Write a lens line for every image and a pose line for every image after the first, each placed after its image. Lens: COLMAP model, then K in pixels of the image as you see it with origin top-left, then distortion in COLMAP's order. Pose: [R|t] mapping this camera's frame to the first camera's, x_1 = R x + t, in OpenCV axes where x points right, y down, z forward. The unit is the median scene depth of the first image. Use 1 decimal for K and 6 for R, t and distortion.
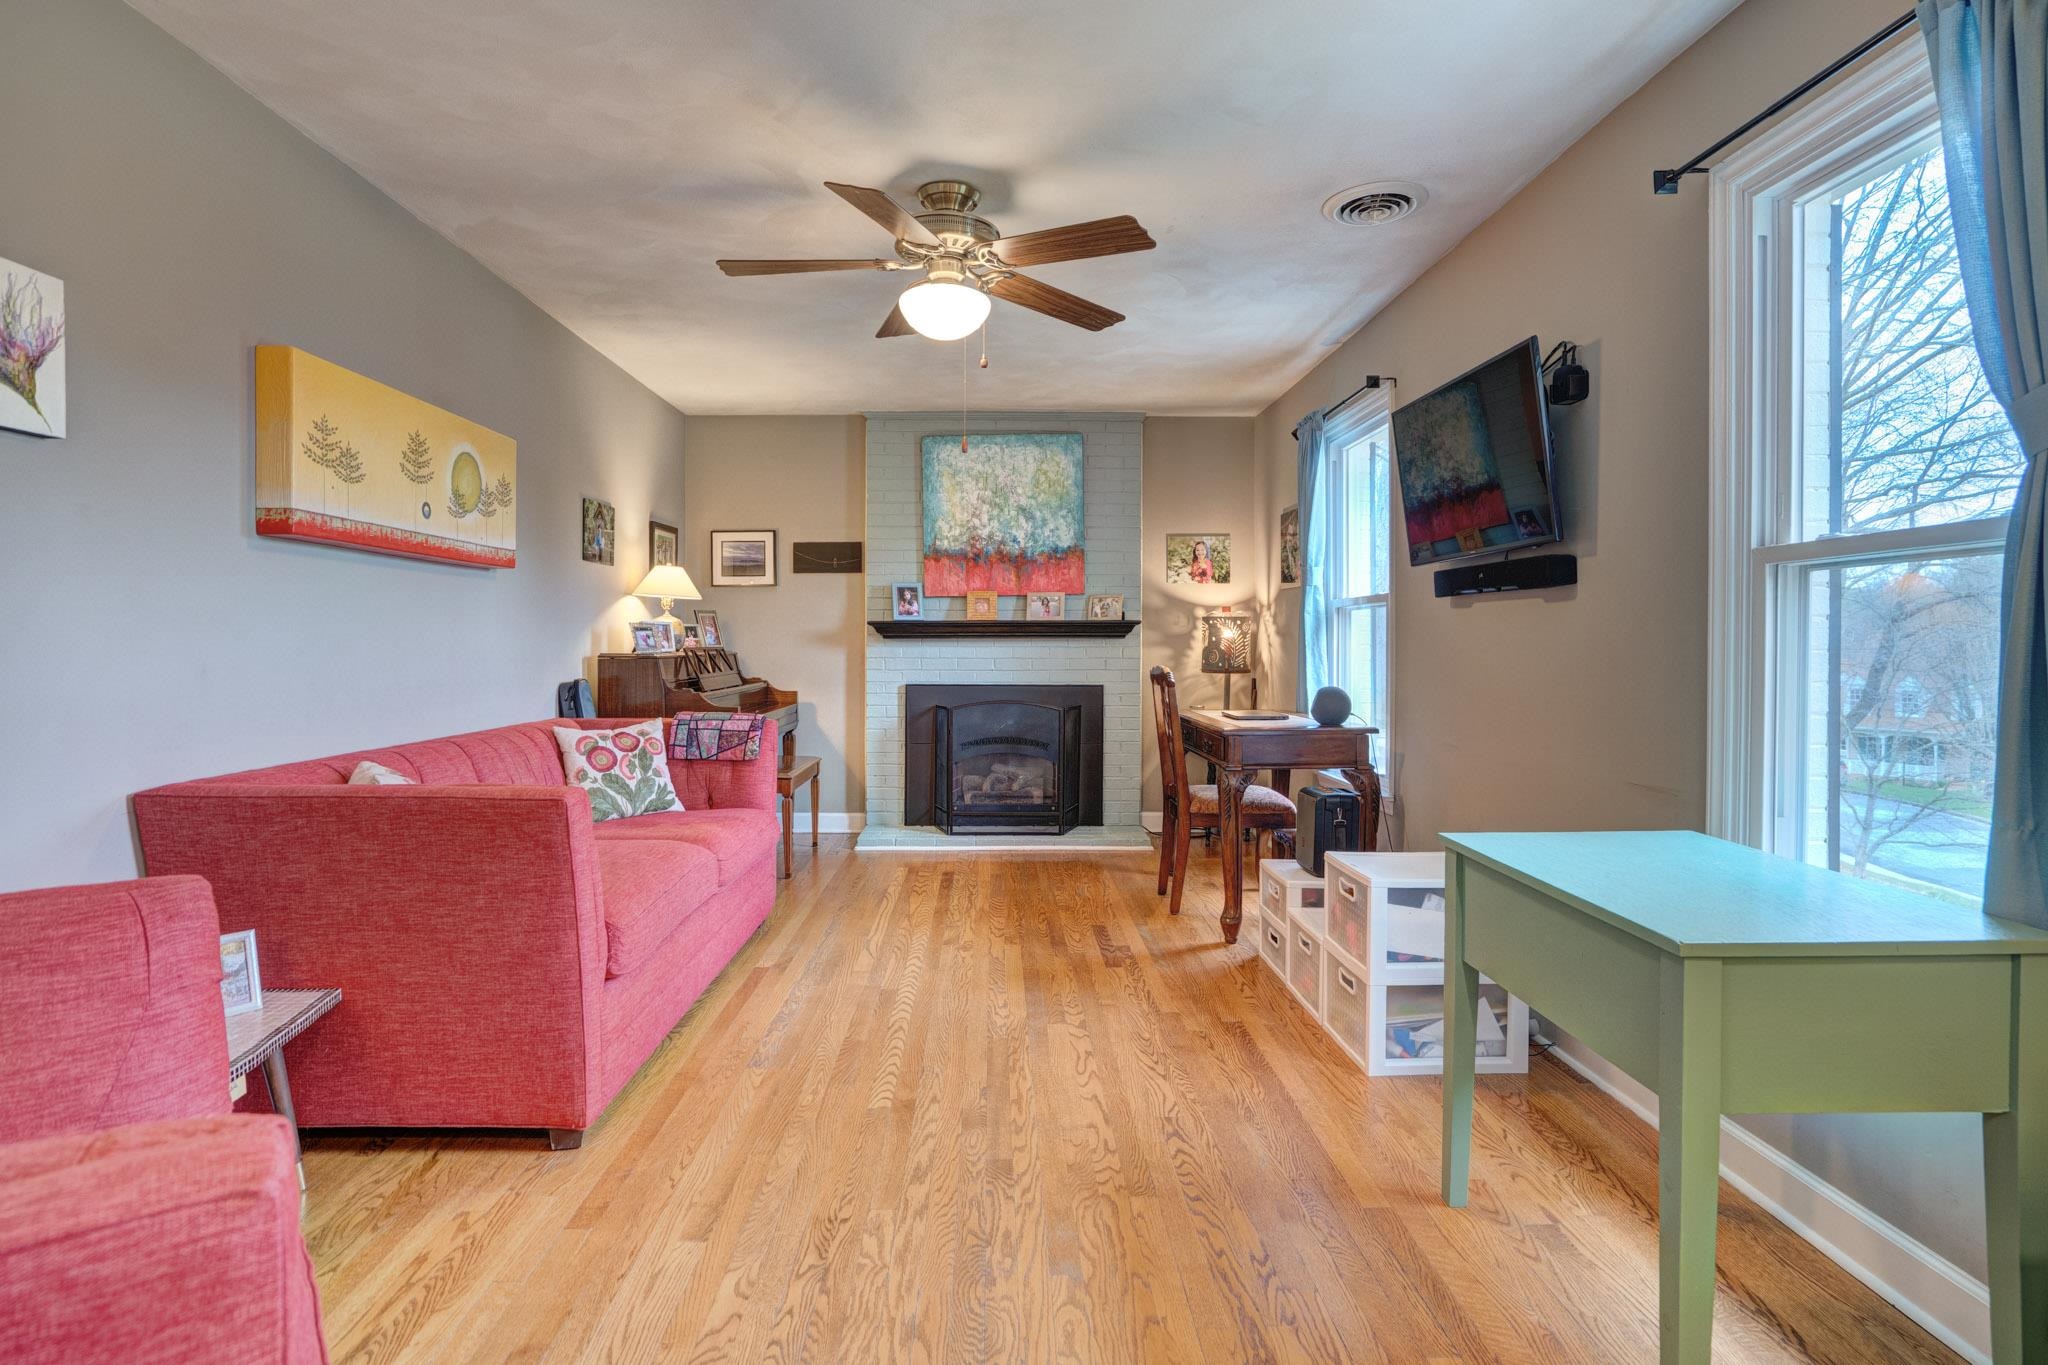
lens RADIAL K [[1055.0, 0, 1011.9], [0, 1055.0, 648.7], [0, 0, 1]] dist [-0.046011, 0.024734]
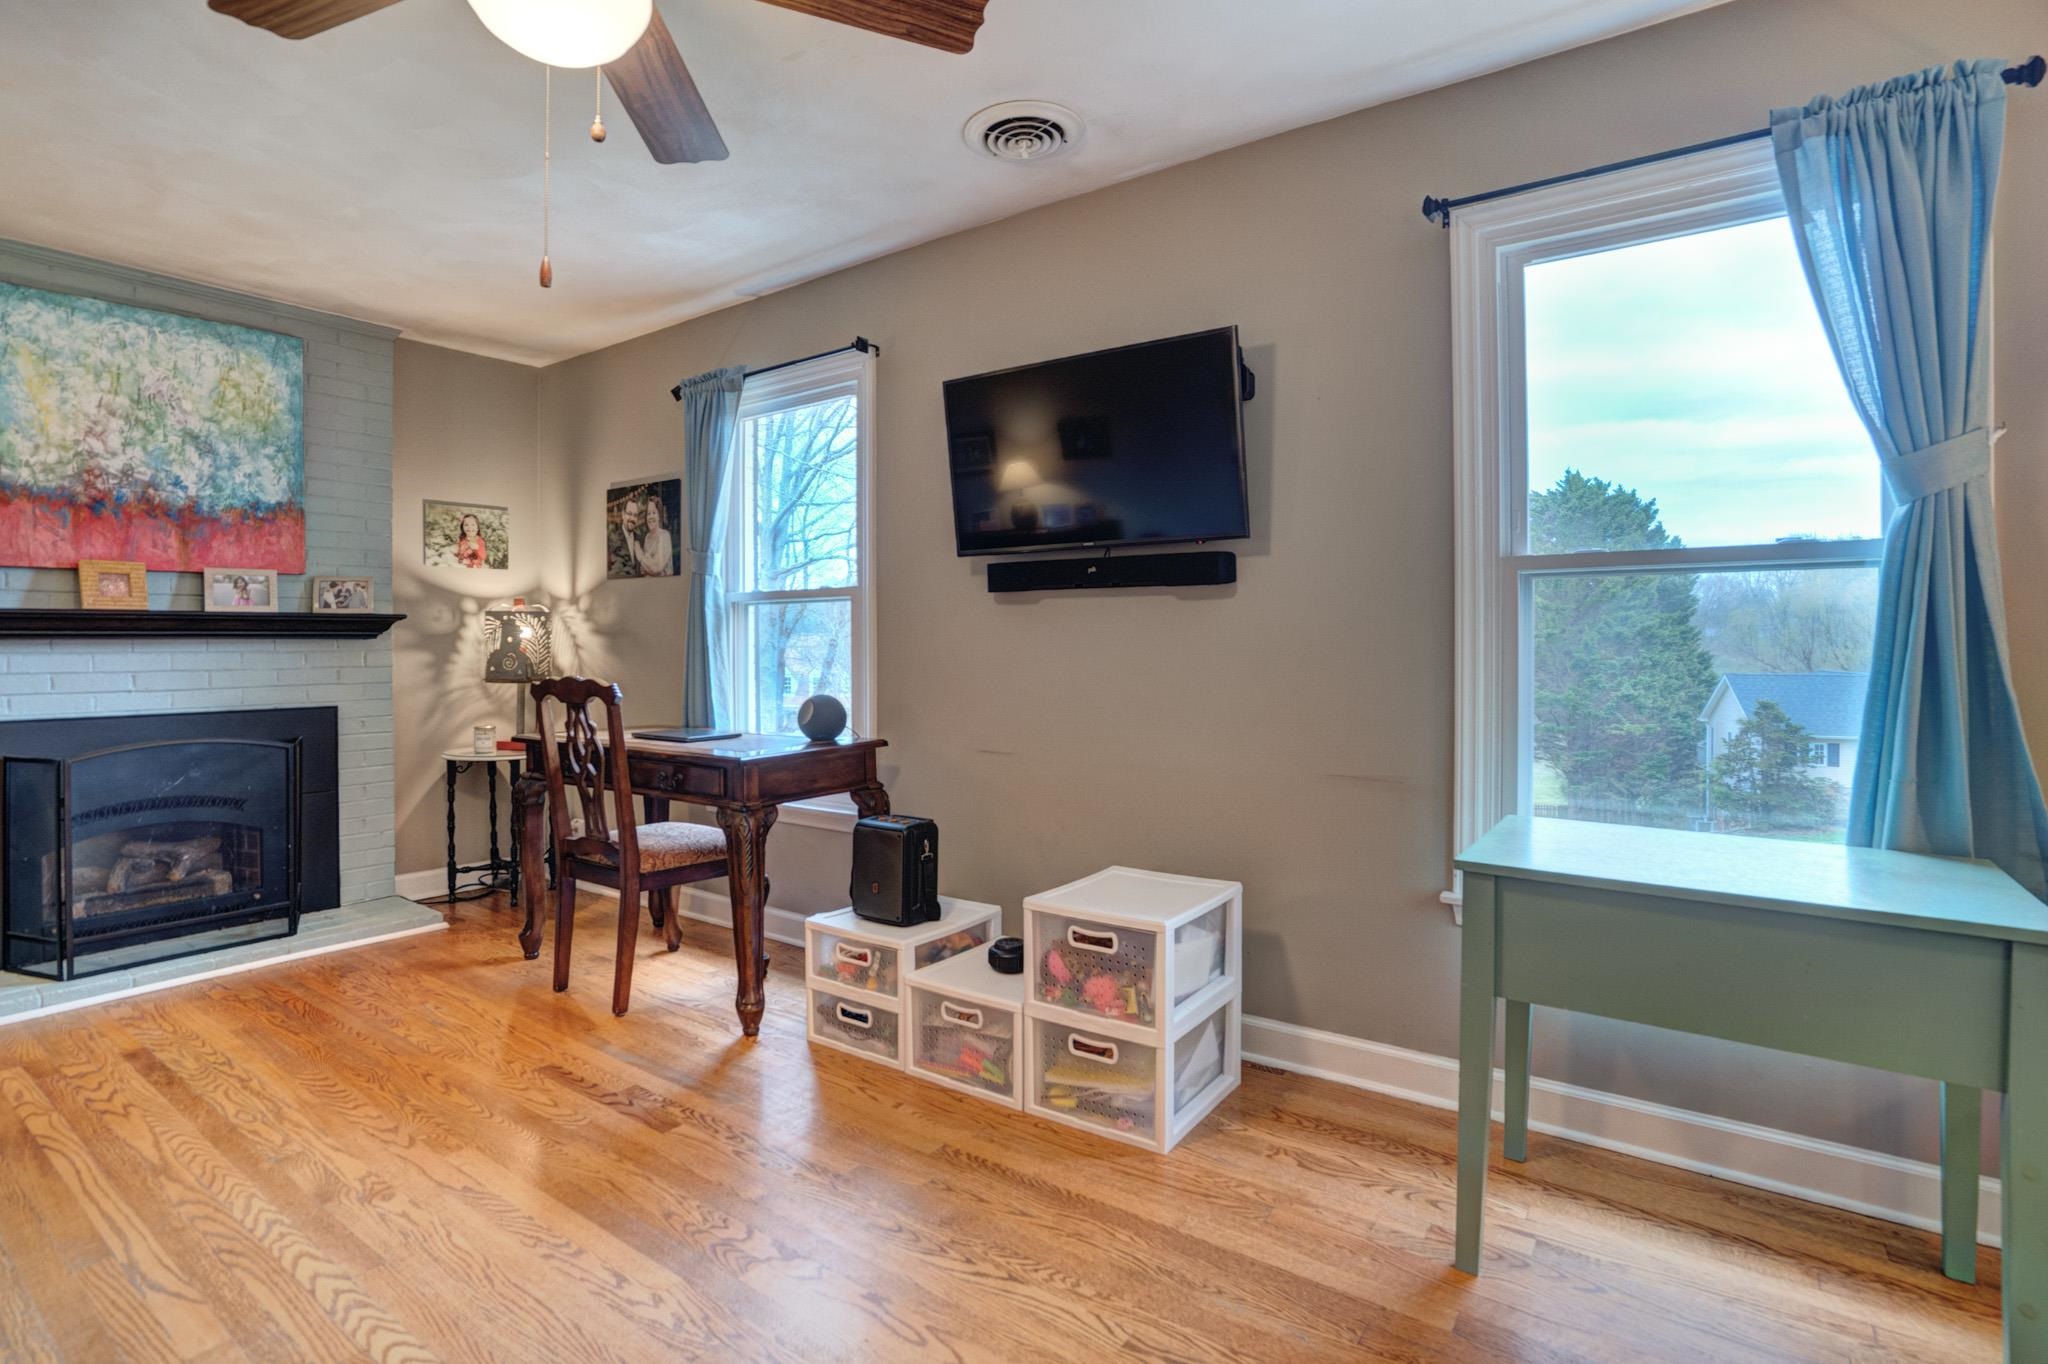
lens RADIAL K [[974.8, 0, 1007.2], [0, 974.8, 654.0], [0, 0, 1]] dist [-0.058878, 0.023313]
pose [[0.604759, -0.013505, 0.796294, -0.147469], [0.009267, 0.999908, 0.009920, -0.002180], [-0.796355, 0.001380, 0.604828, 0.266067]]
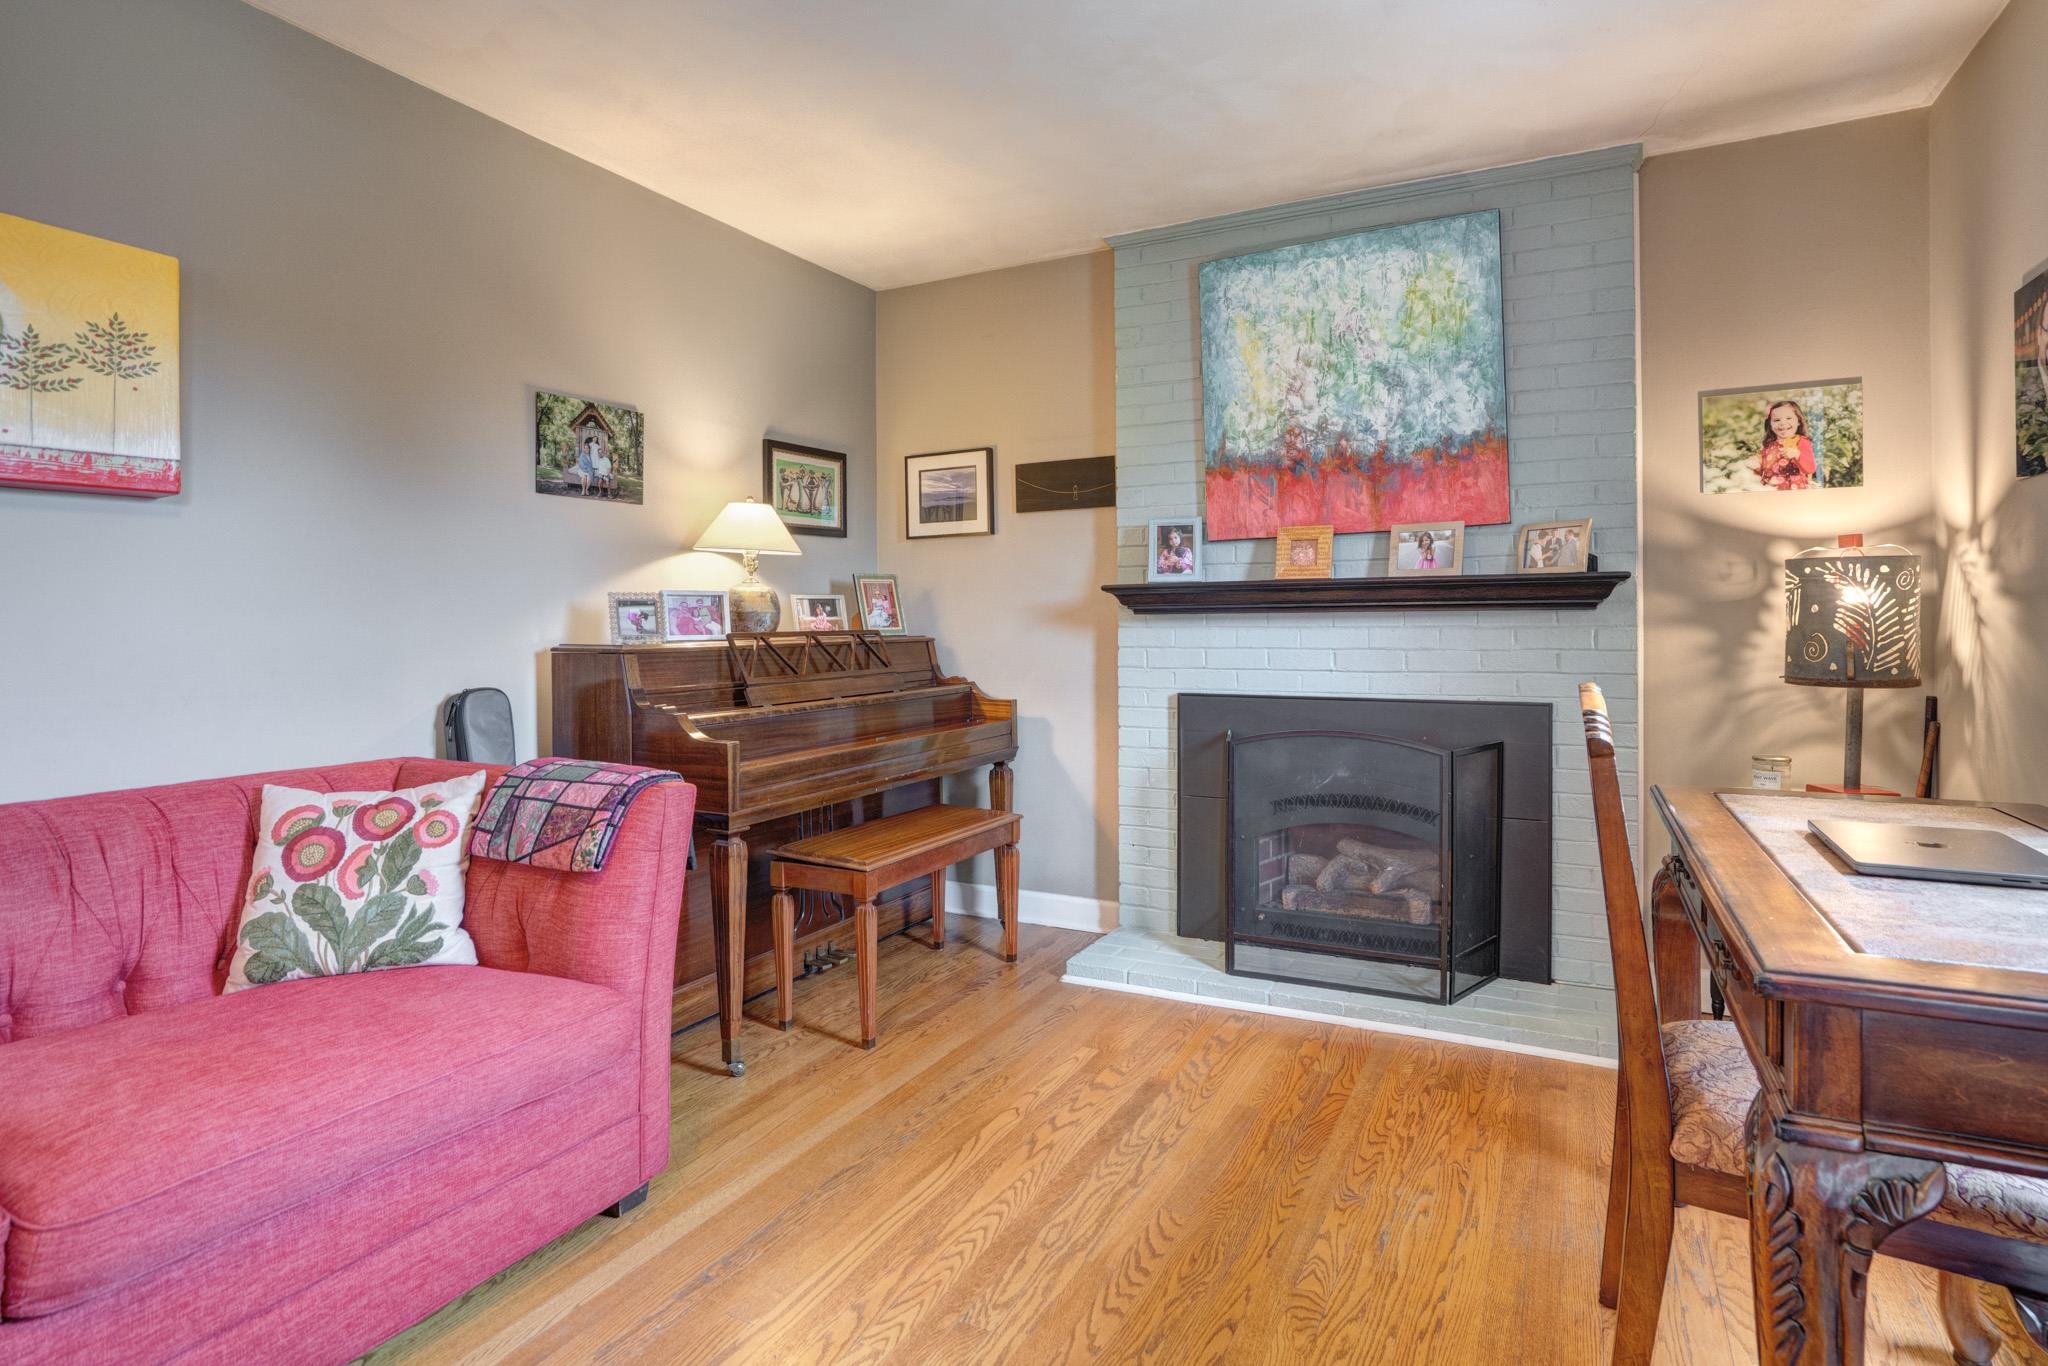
lens RADIAL K [[1082.8, 0, 1020.1], [0, 1082.8, 618.1], [0, 0, 1]] dist [-0.049449, 0.028717]
pose [[0.882641, -0.007815, -0.469982, 0.103420], [0.004926, 0.999961, -0.007377, -0.003576], [0.470021, 0.004196, 0.882645, 0.435006]]
